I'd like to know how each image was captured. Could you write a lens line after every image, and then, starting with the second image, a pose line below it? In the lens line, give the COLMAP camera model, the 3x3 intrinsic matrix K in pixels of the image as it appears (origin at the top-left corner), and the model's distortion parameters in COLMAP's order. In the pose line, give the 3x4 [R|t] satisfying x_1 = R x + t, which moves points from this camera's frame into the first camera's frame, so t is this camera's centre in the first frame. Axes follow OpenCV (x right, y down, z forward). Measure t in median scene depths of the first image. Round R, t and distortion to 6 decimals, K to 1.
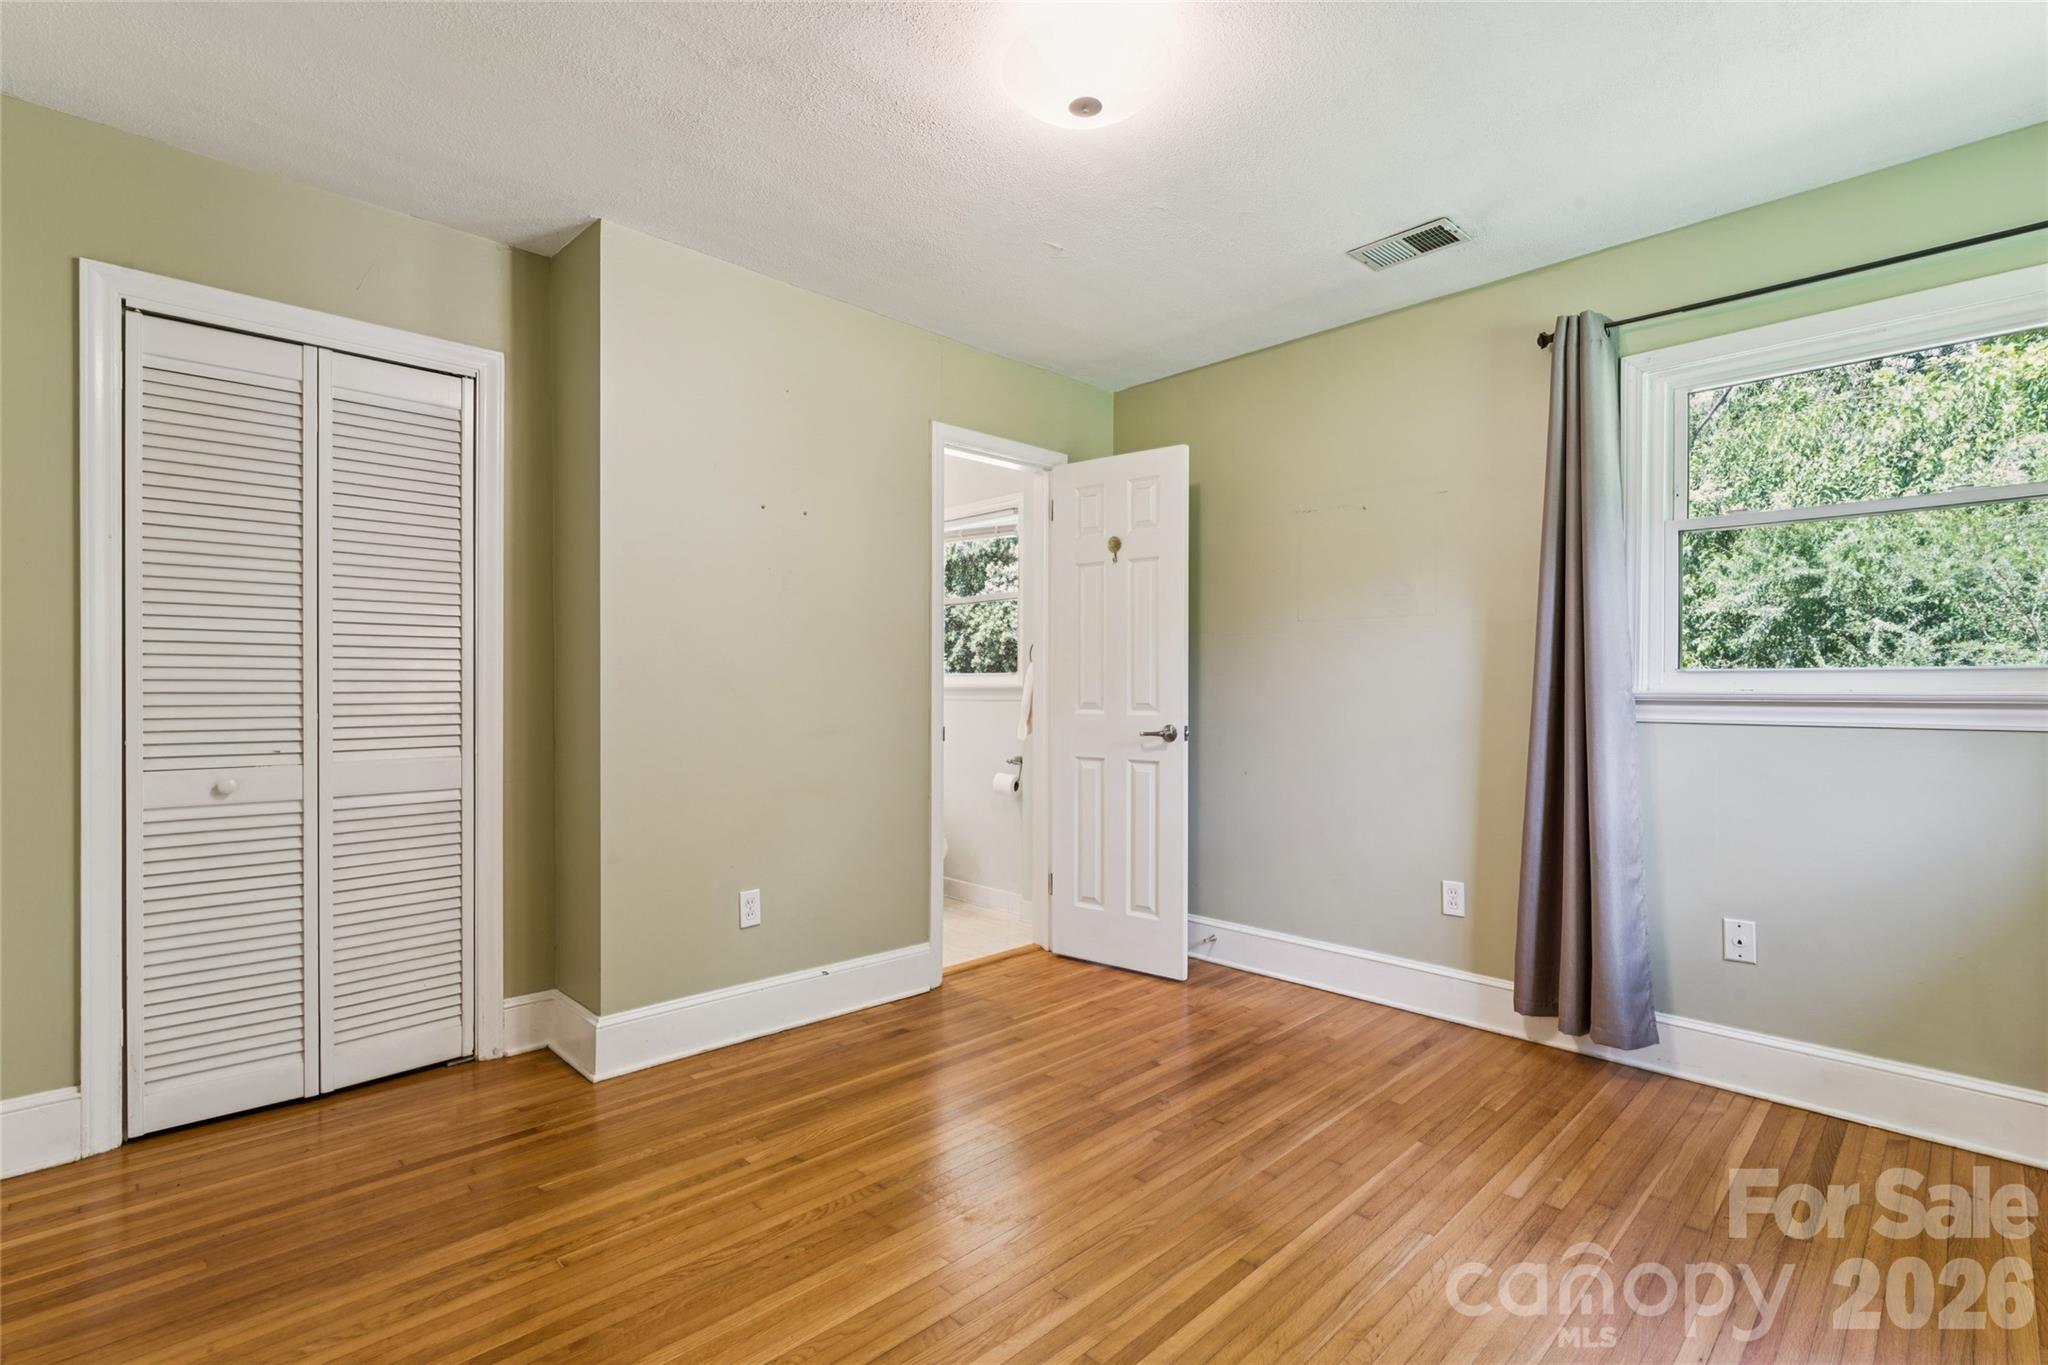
lens RADIAL K [[944.7, 0, 1024.2], [0, 944.7, 686.3], [0, 0, 1]] dist [-0.003498, -0.000248]
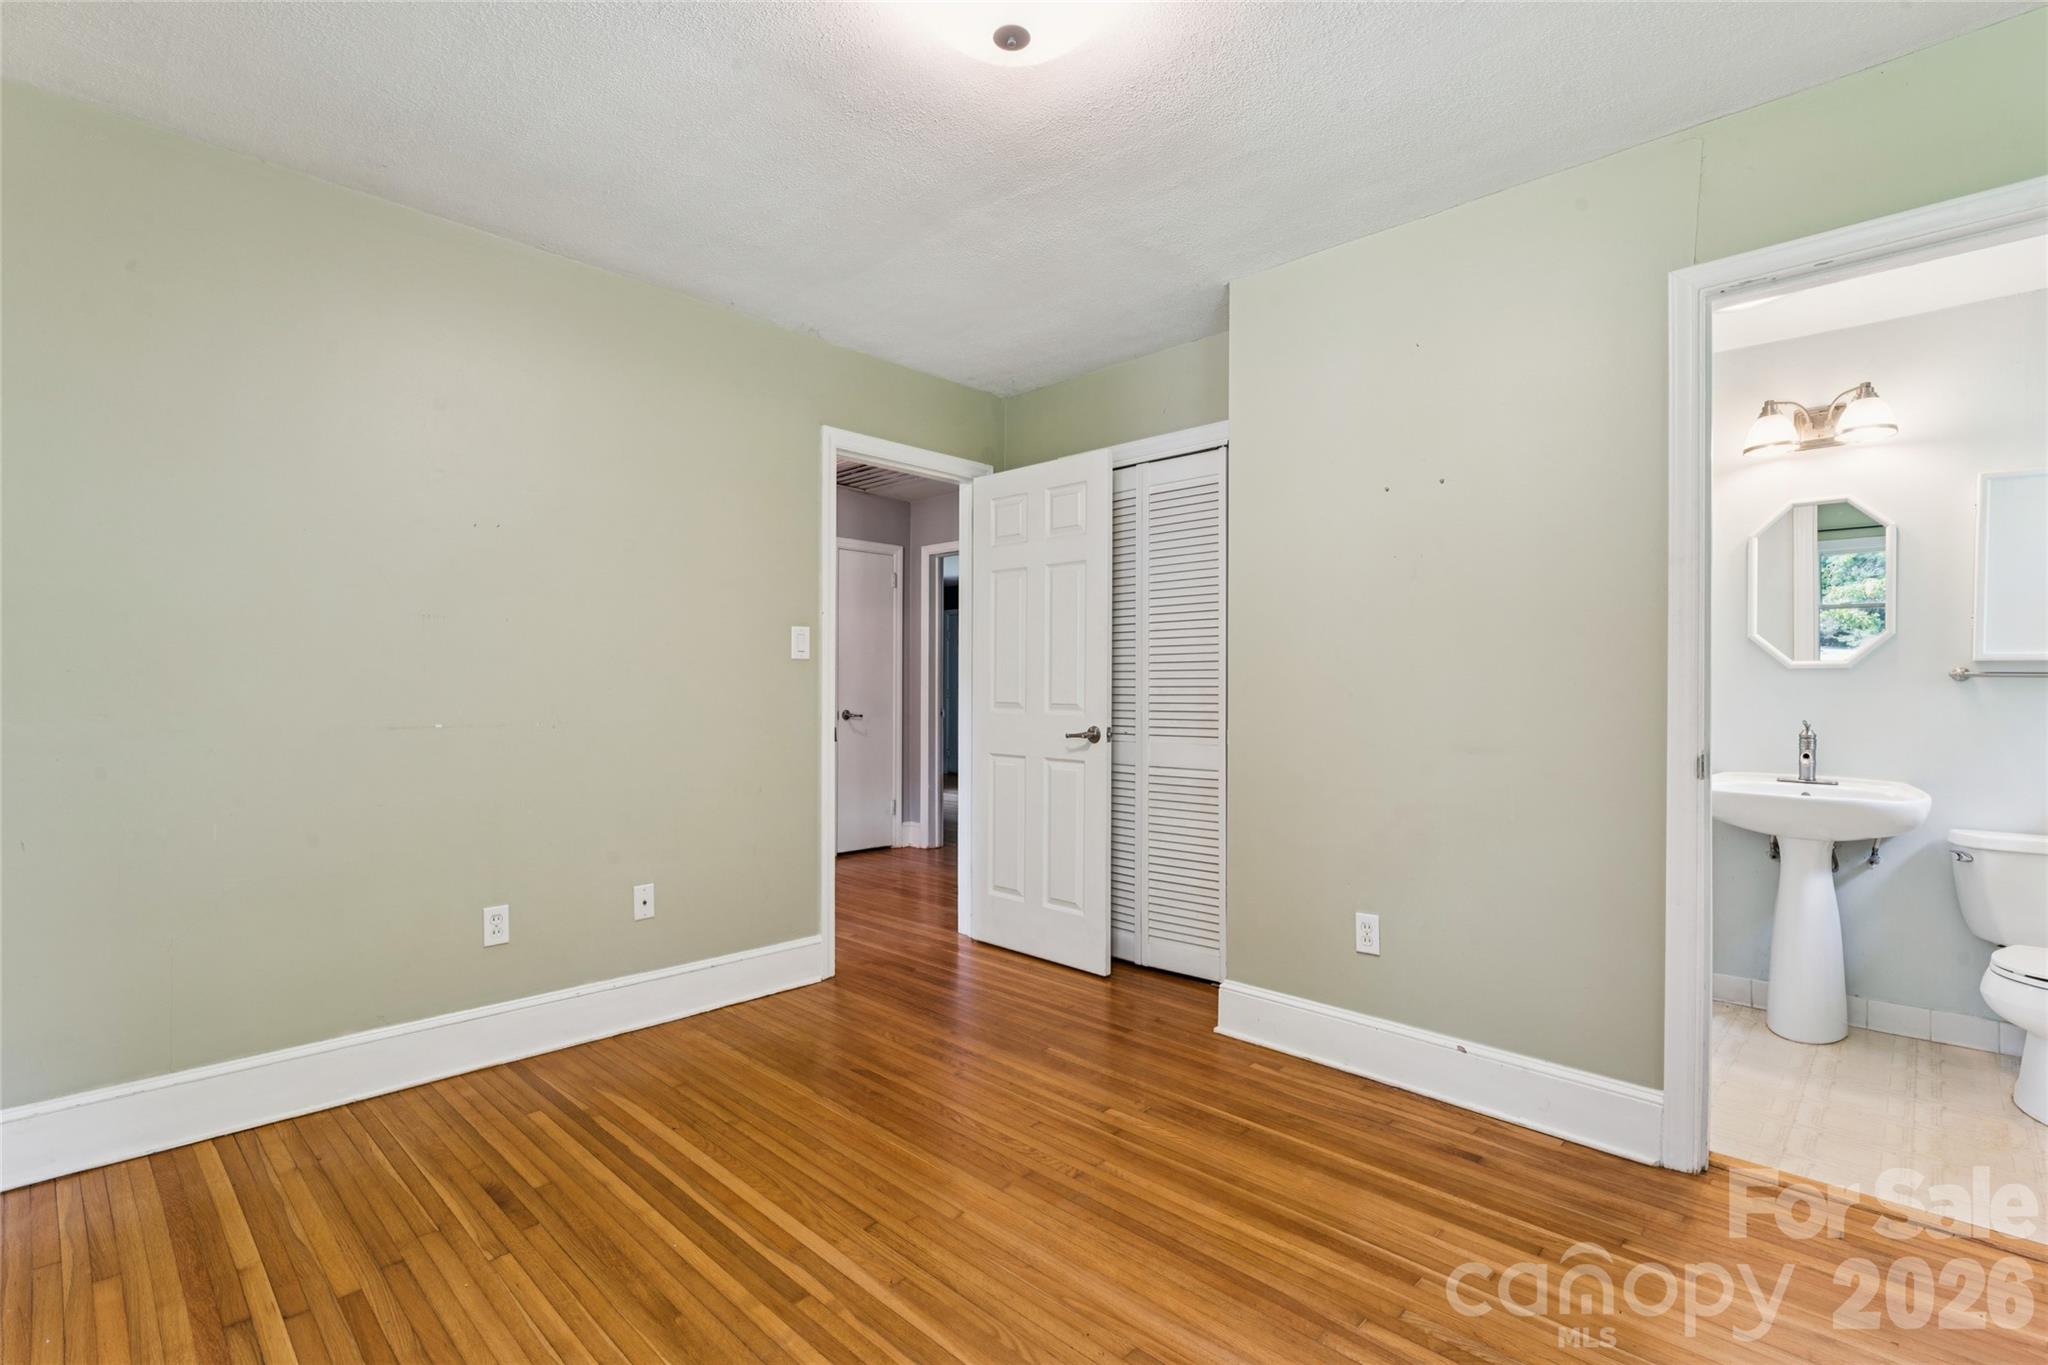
lens RADIAL K [[942.8, 0, 999.7], [0, 942.8, 683.9], [0, 0, 1]] dist [-0.000799, -0.000422]
pose [[0.010094, -0.007690, -0.999919, 0.613760], [0.000598, 0.999970, -0.007685, 0.001034], [0.999949, -0.000520, 0.010099, 0.632046]]
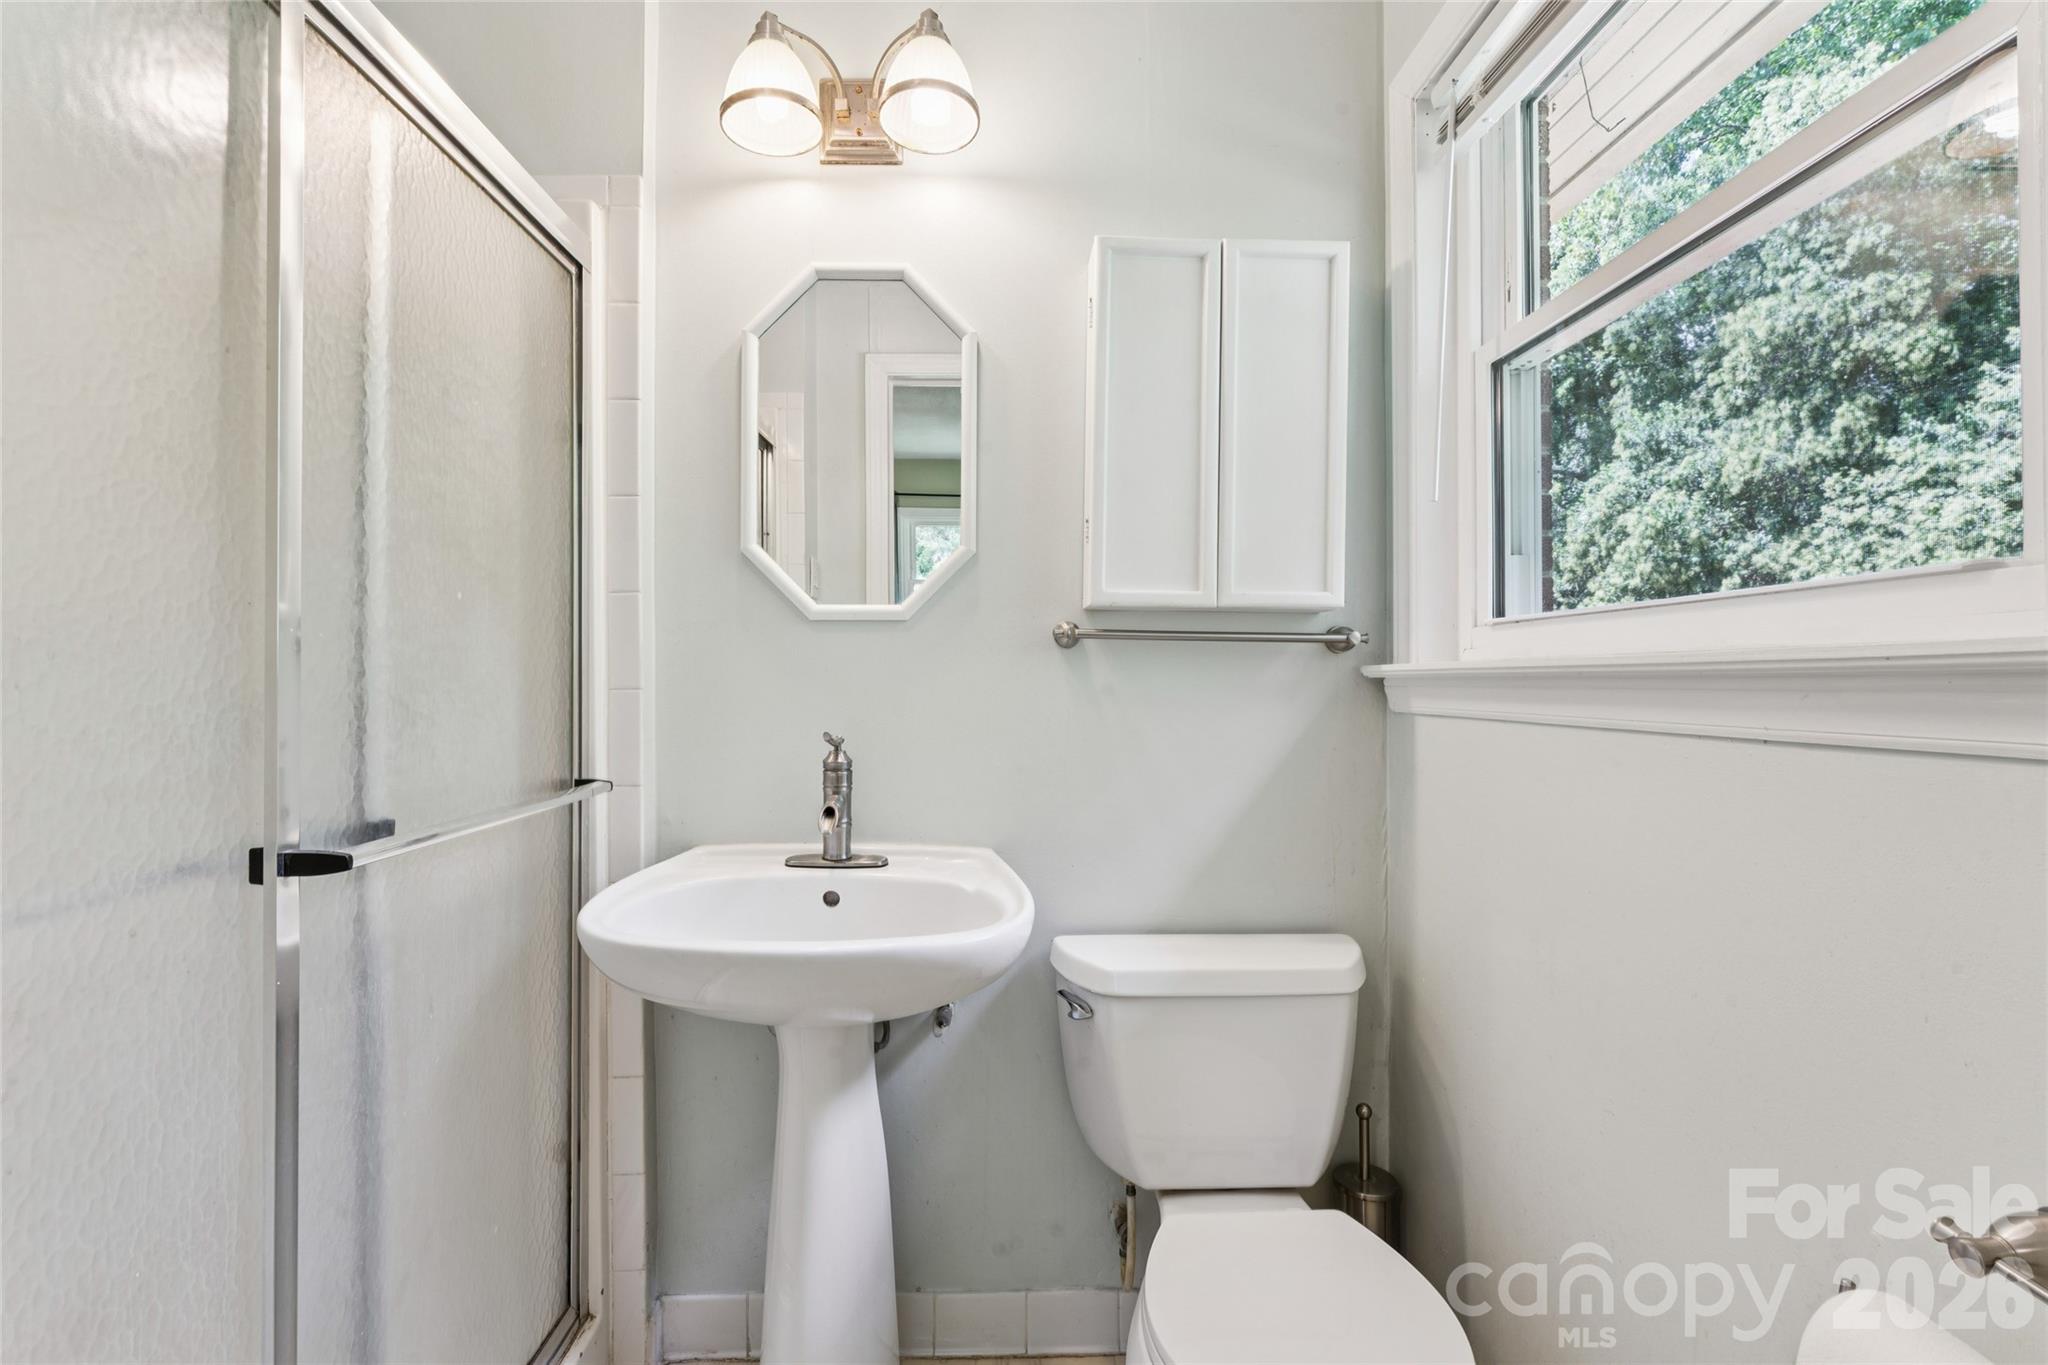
lens RADIAL K [[942.8, 0, 999.7], [0, 942.8, 683.9], [0, 0, 1]] dist [-0.000799, -0.000422]
pose [[0.728809, -0.004449, -0.684703, -0.085291], [0.006280, 0.999980, 0.000187, 0.011198], [0.684689, -0.004437, 0.728822, 1.295205]]
